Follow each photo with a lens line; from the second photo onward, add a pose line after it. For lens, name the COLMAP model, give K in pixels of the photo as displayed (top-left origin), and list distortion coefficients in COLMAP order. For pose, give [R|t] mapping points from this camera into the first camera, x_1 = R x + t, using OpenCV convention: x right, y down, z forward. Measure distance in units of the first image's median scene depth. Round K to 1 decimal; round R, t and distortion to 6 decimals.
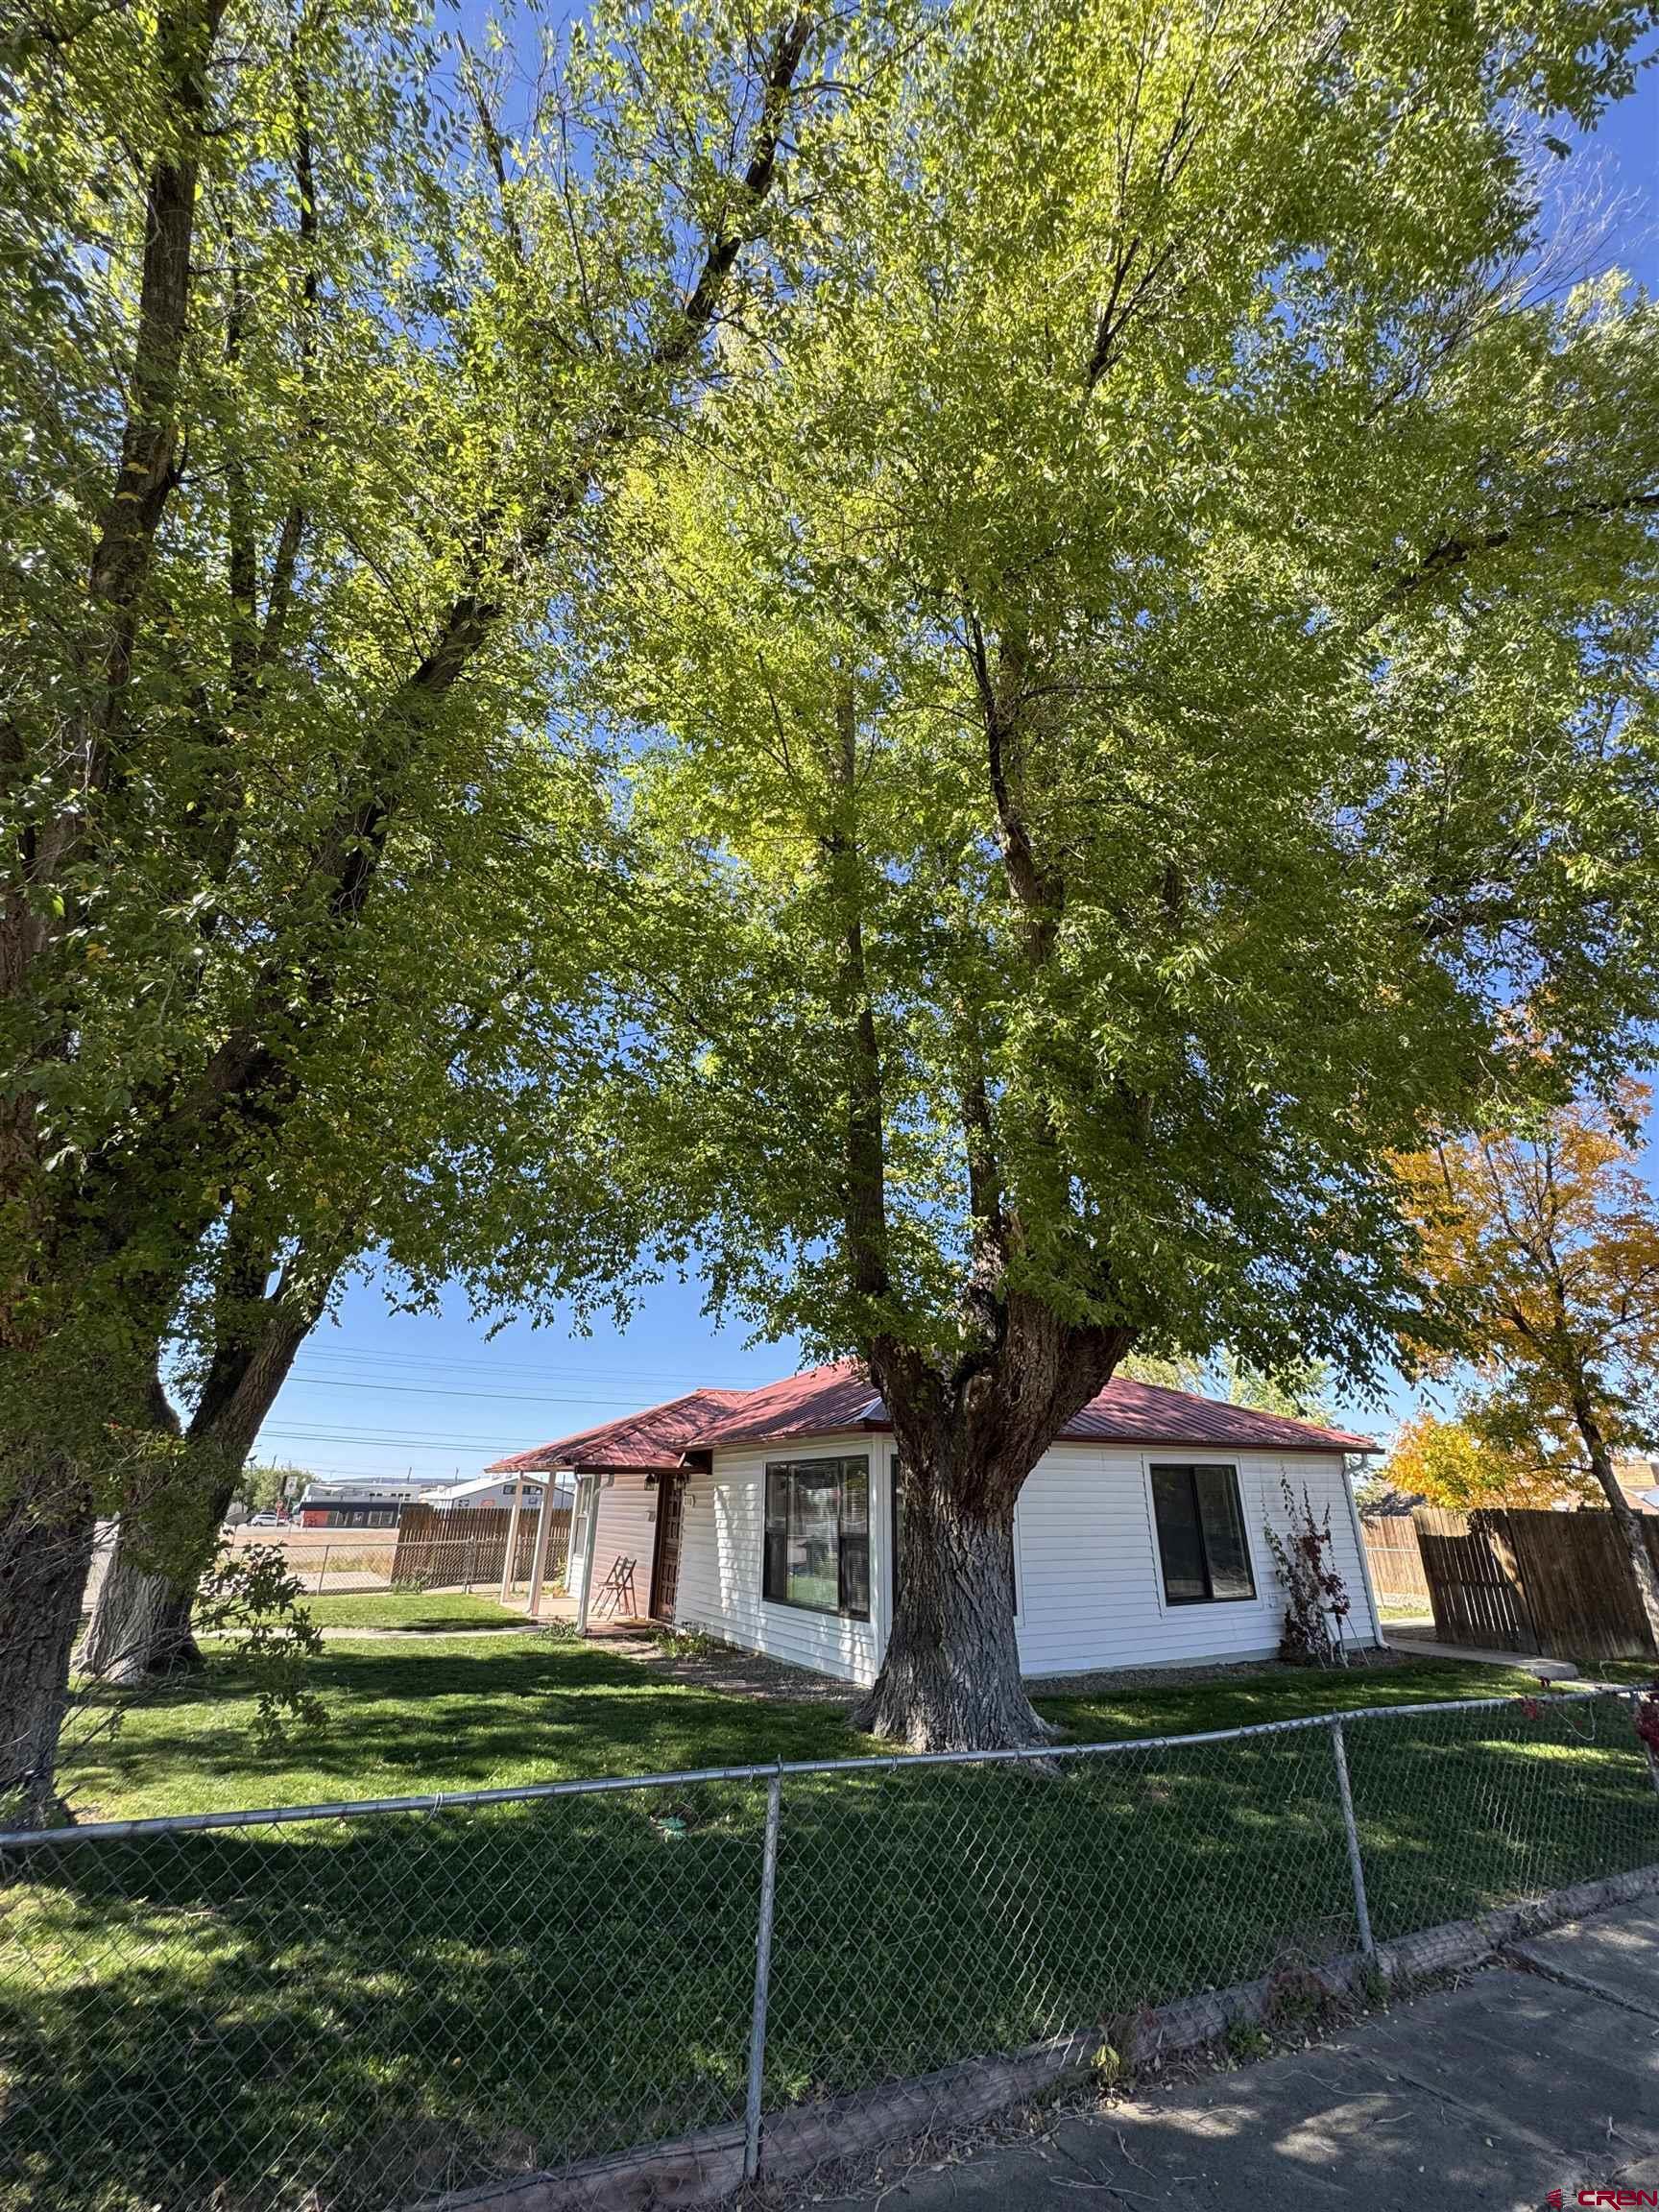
lens RADIAL K [[919.8, 0, 826.4], [0, 919.8, 1098.8], [0, 0, 1]] dist [0.000228, 0.000781]
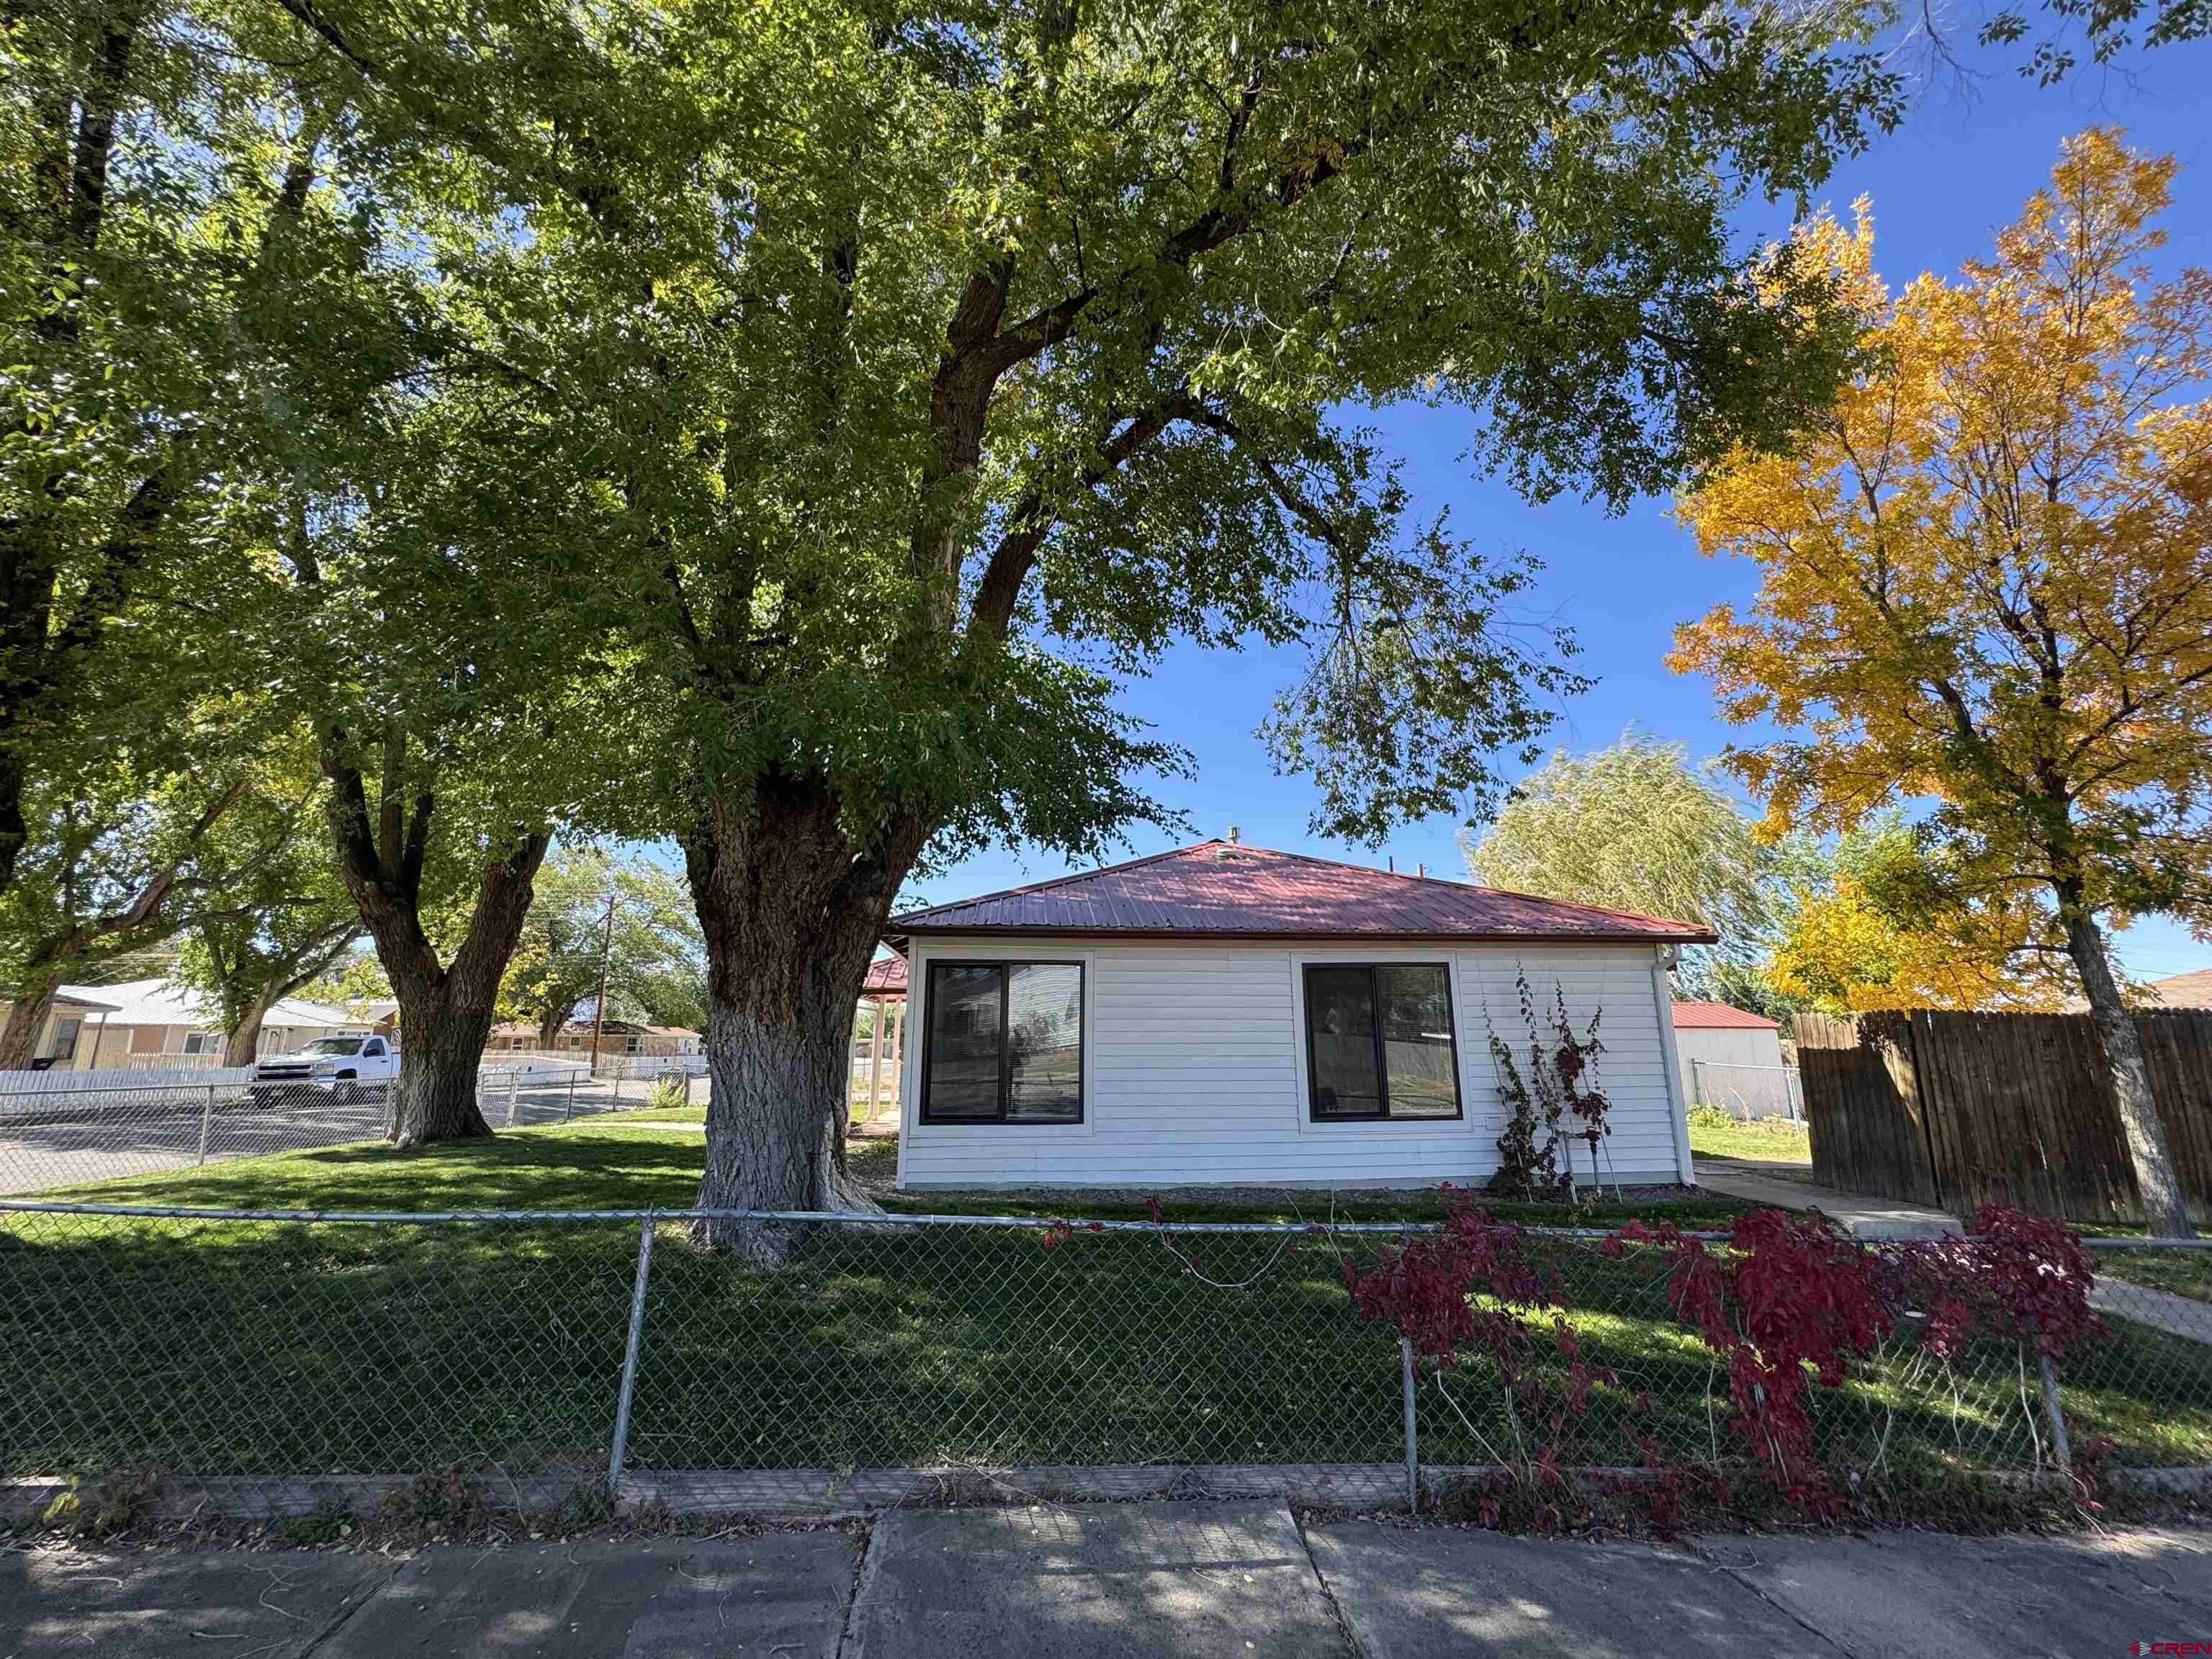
lens RADIAL K [[919.8, 0, 1092.8], [0, 919.8, 861.4], [0, 0, 1]] dist [0.000228, 0.000781]
pose [[0.908827, -0.085722, -0.408271, 0.496287], [0.173161, 0.967886, 0.182242, 0.120571], [0.379537, -0.236323, 0.894485, 0.207750]]
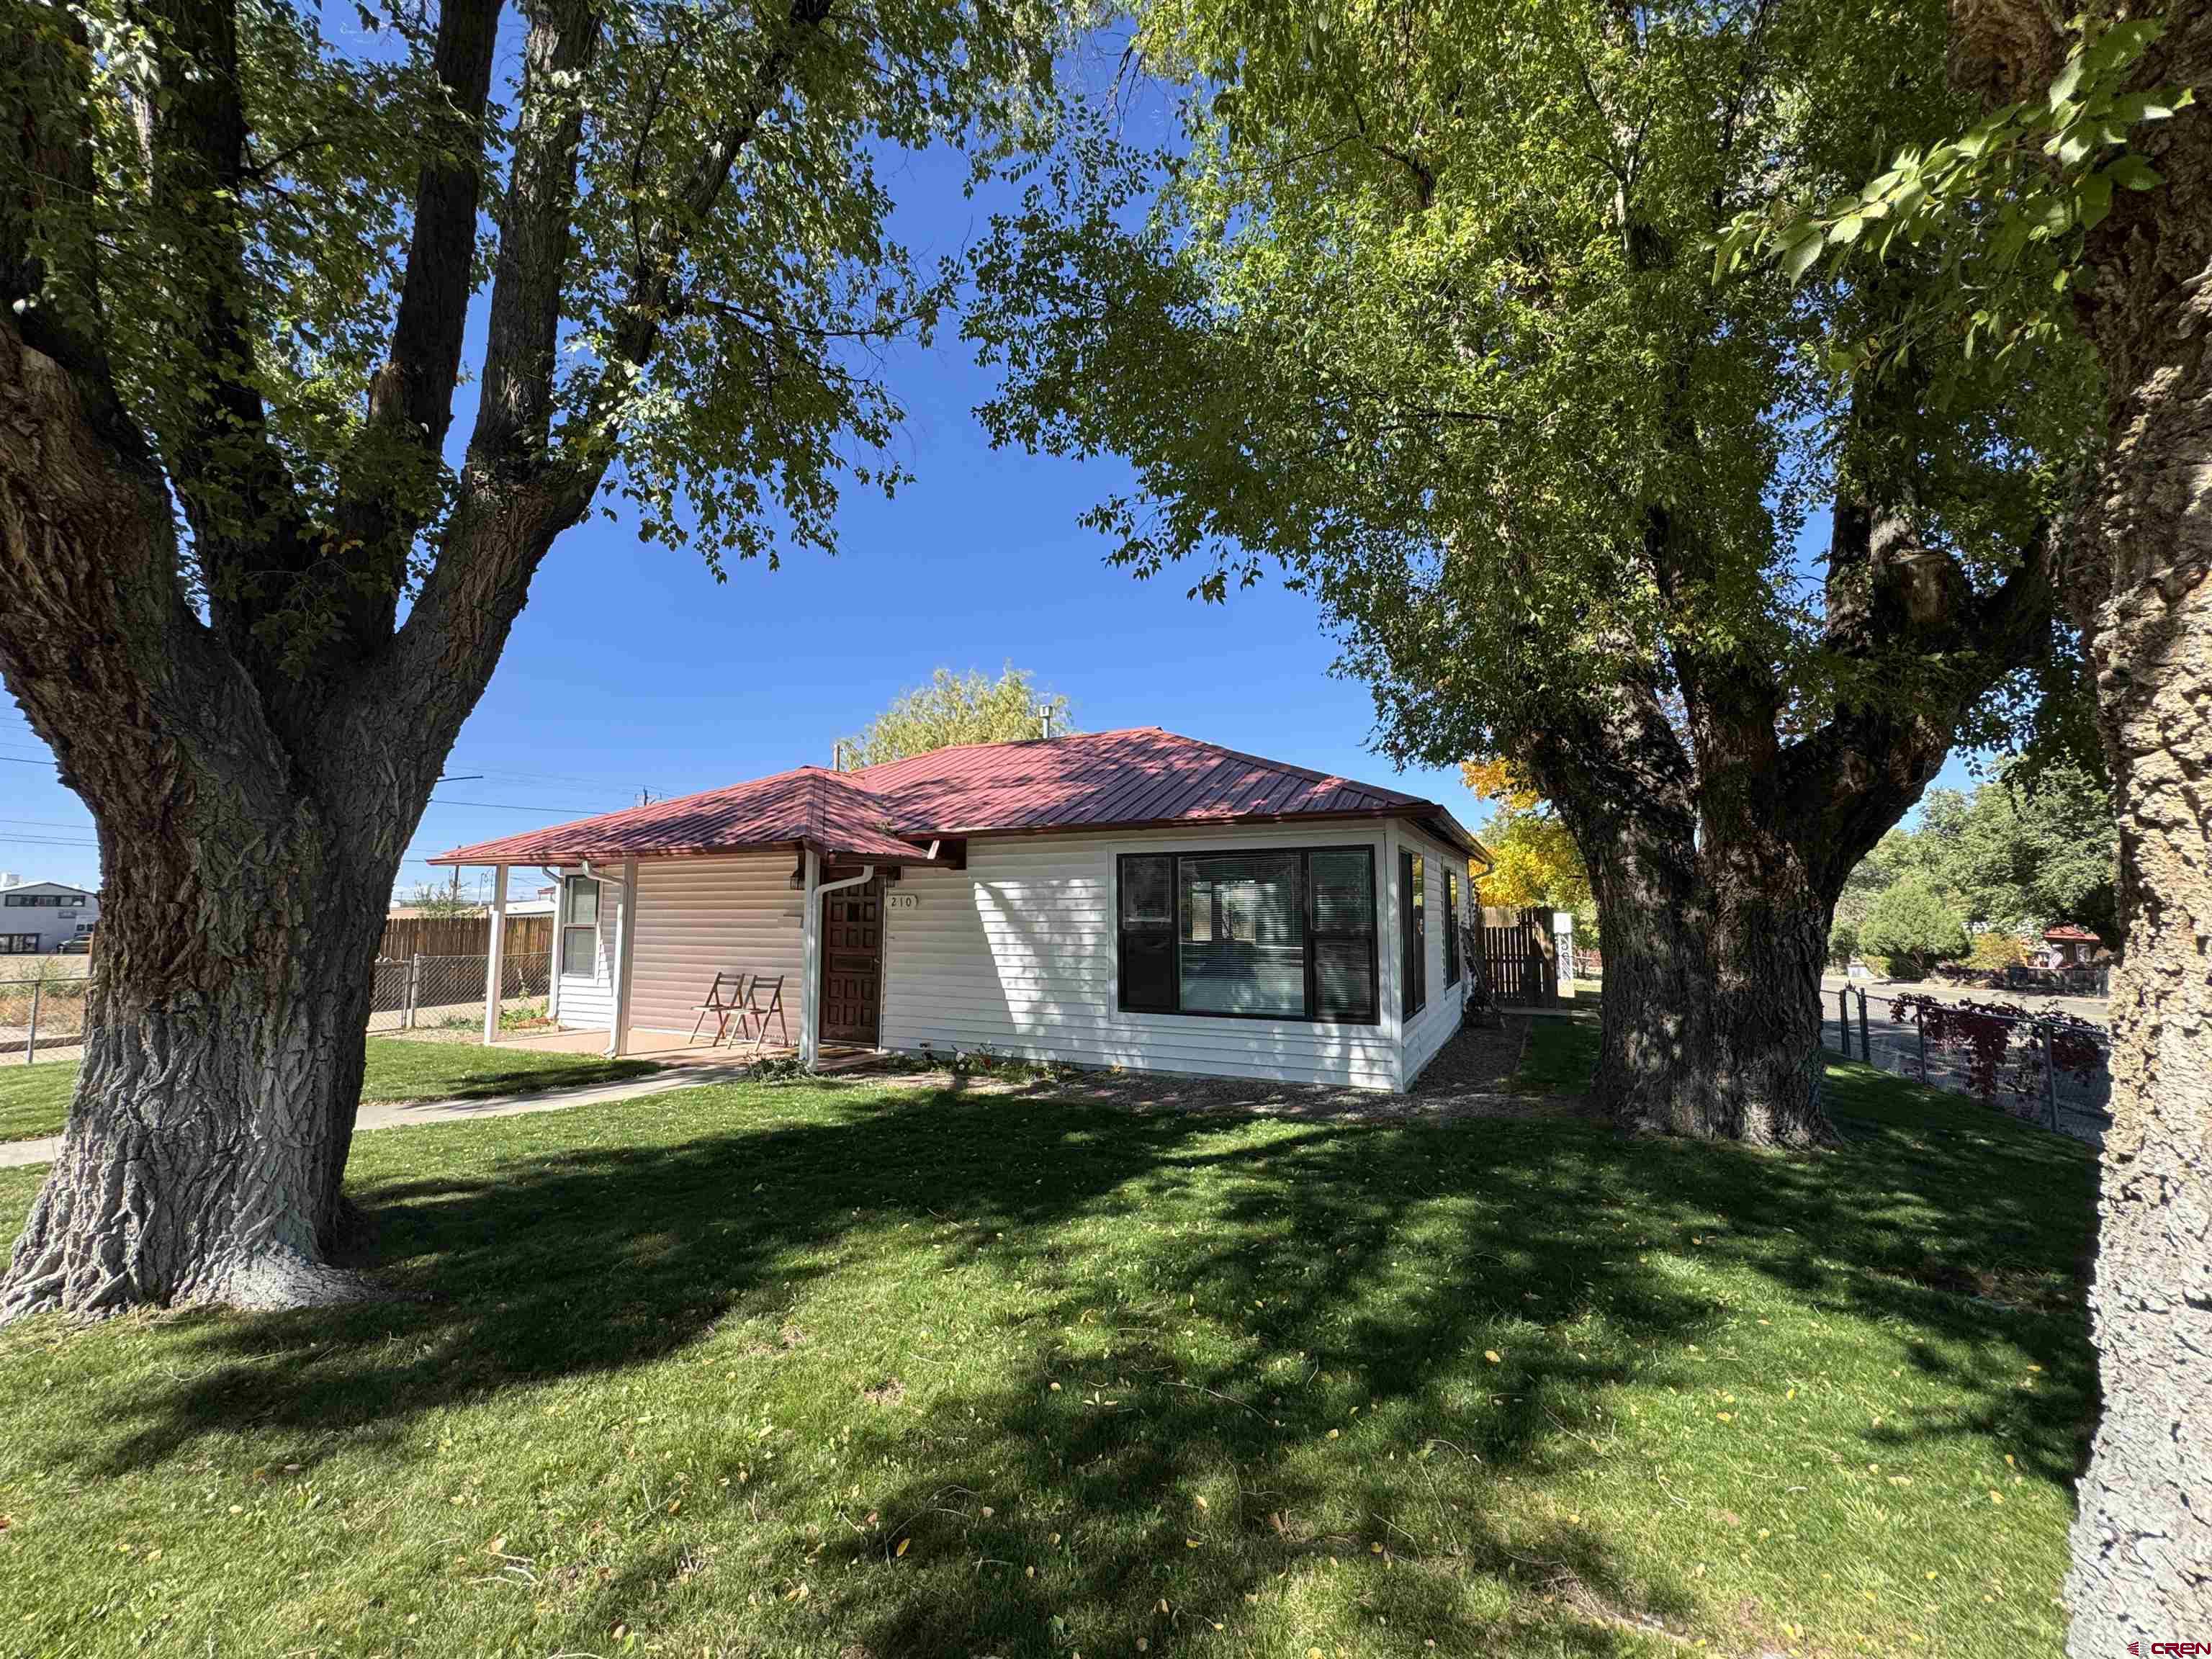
lens RADIAL K [[886.9, 0, 1106.0], [0, 886.9, 829.5], [0, 0, 1]] dist [0.000257, 0.000131]
pose [[0.817091, 0.048747, 0.574444, -0.498880], [-0.227060, 0.943093, 0.242940, 0.186866], [-0.529912, -0.328937, 0.781661, 0.407515]]
